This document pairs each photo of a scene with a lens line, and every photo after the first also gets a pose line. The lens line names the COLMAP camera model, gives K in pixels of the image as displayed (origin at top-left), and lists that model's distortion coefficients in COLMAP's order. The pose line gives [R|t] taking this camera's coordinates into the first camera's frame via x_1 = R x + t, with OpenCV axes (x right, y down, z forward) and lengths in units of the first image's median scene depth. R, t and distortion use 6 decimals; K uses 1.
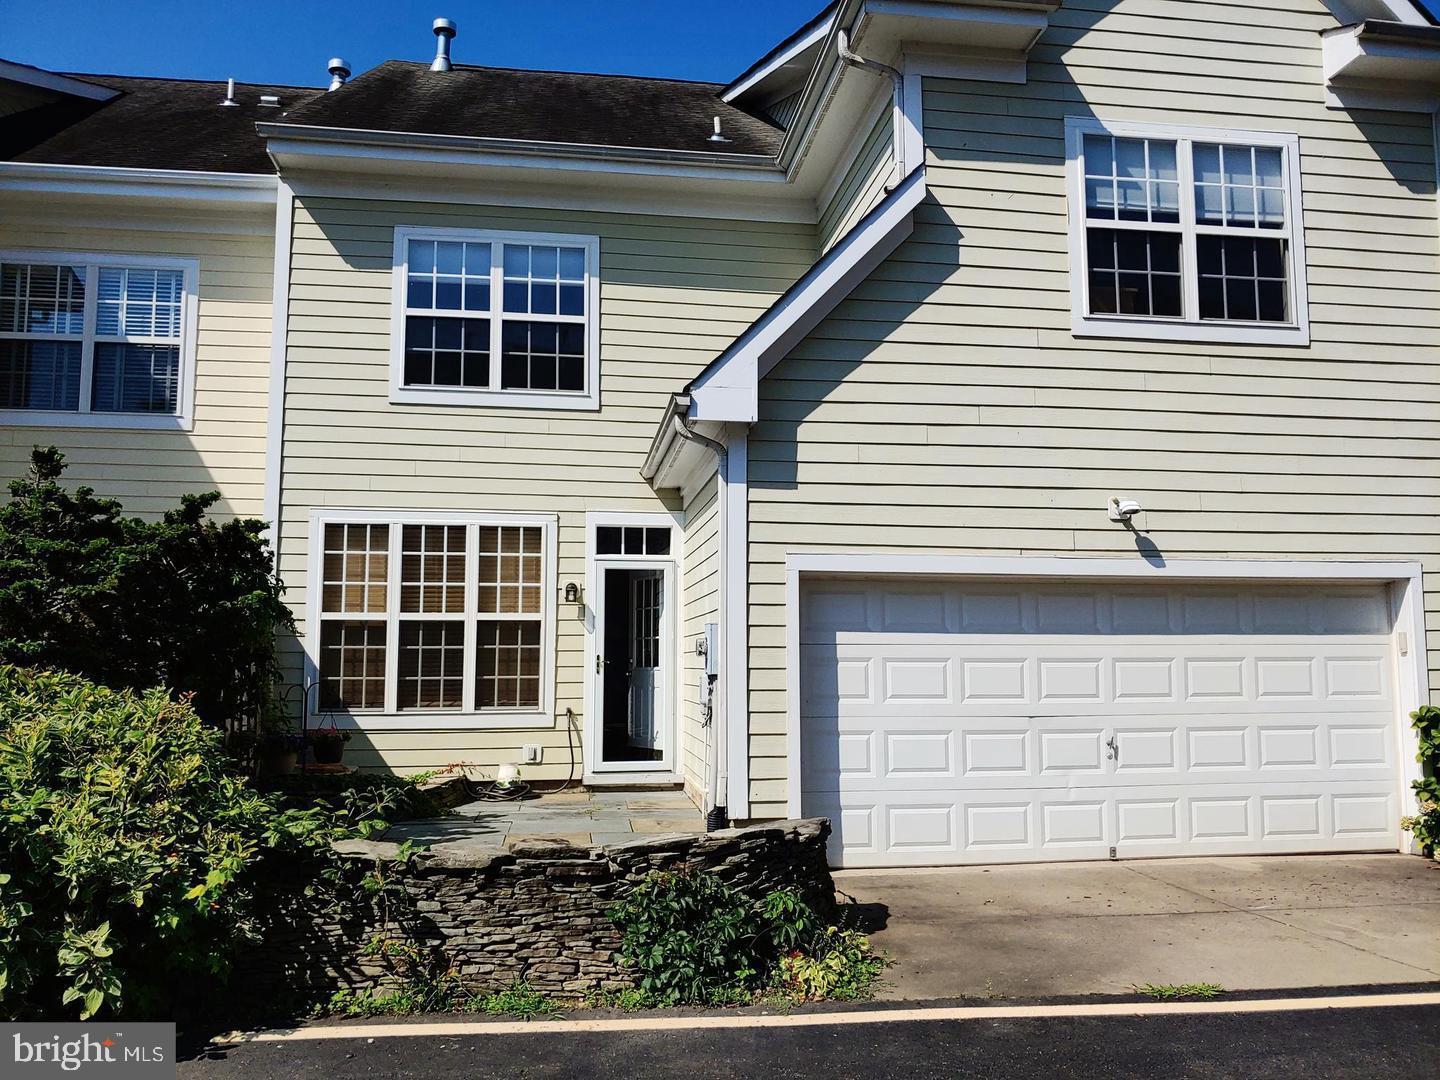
lens RADIAL K [[1083.6, 0, 720.0], [0, 1083.6, 540.0], [0, 0, 1]] dist [0.011747, -0.073901]
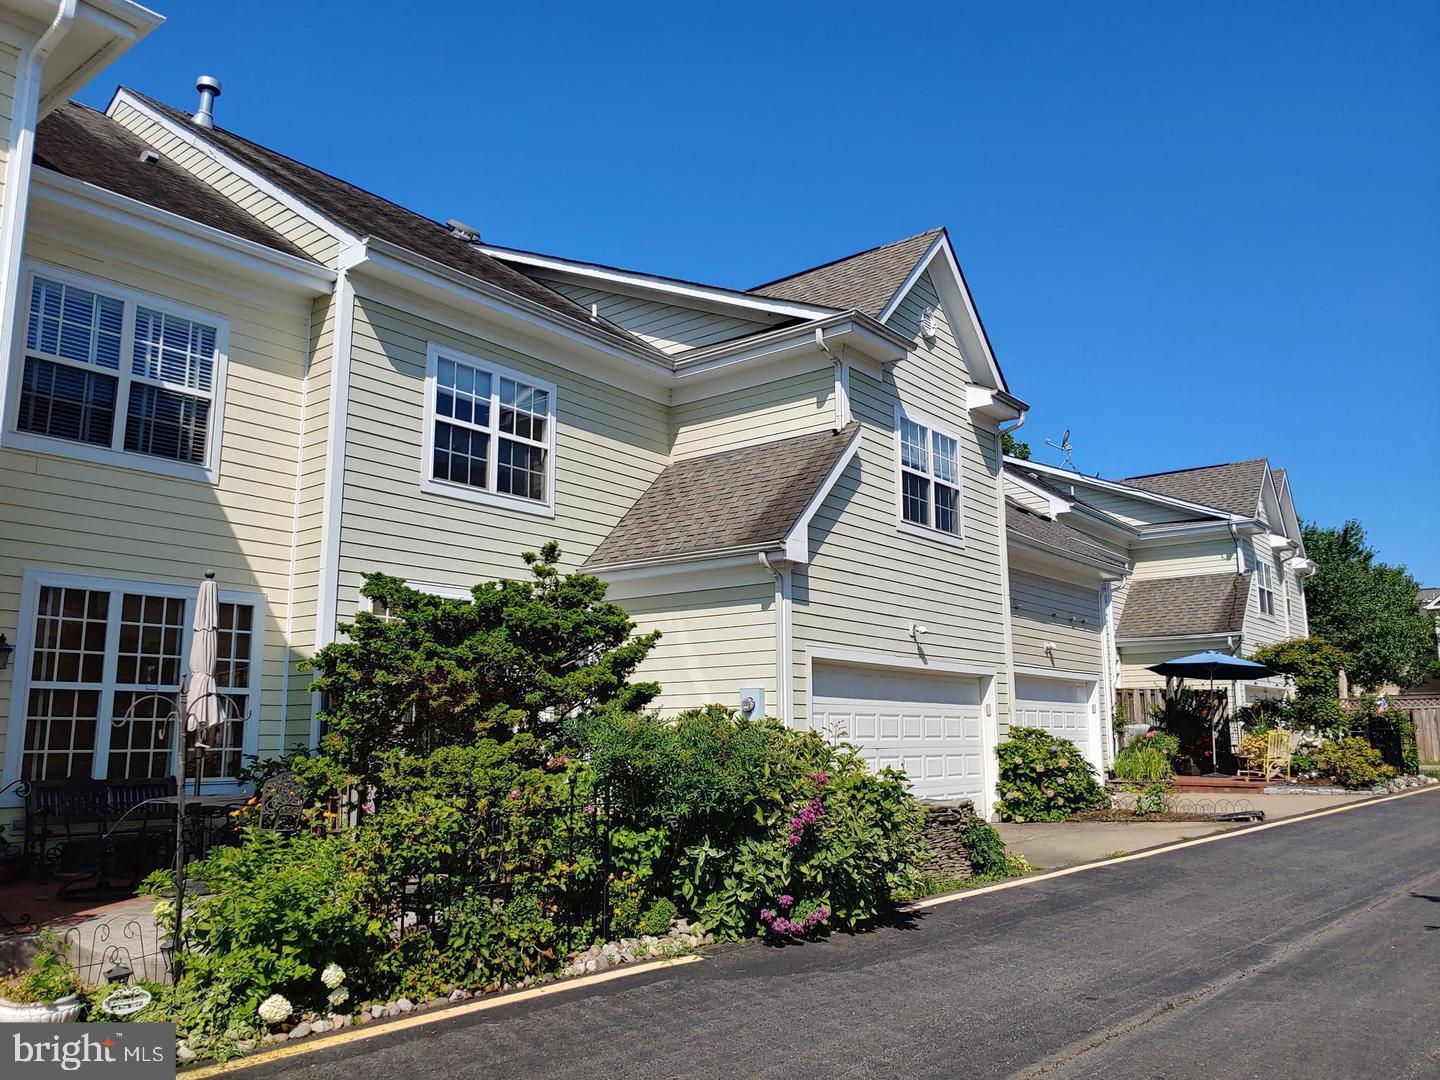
lens RADIAL K [[1083.6, 0, 720.0], [0, 1083.6, 540.0], [0, 0, 1]] dist [0.011747, -0.073901]
pose [[0.734638, 0.121546, 0.667483, -0.832021], [-0.073468, 0.992288, -0.099833, 0.019712], [-0.674469, 0.024303, 0.737903, -0.086195]]
